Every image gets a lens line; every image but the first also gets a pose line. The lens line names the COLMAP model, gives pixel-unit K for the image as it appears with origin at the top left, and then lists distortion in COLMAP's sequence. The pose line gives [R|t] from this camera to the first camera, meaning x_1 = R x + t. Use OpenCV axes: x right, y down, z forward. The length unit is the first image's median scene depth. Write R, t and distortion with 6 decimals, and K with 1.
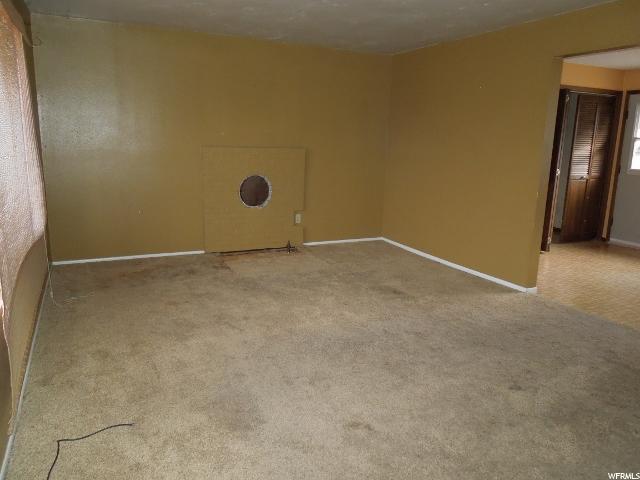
lens RADIAL K [[475.6, 0, 320.0], [0, 475.6, 240.0], [0, 0, 1]] dist [-0.004092, -0.005253]
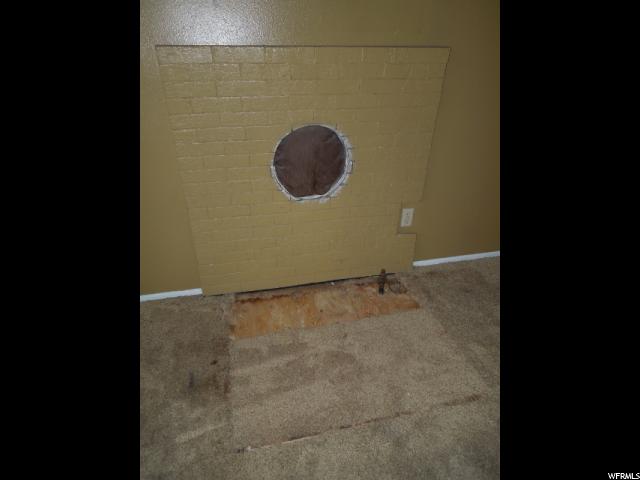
lens RADIAL K [[475.6, 0, 320.0], [0, 475.6, 240.0], [0, 0, 1]] dist [-0.004092, -0.005253]
pose [[0.985181, 0.053245, -0.163042, -0.040230], [-0.028892, 0.988528, 0.148246, -0.068771], [0.169065, -0.141338, 0.975418, 0.408565]]
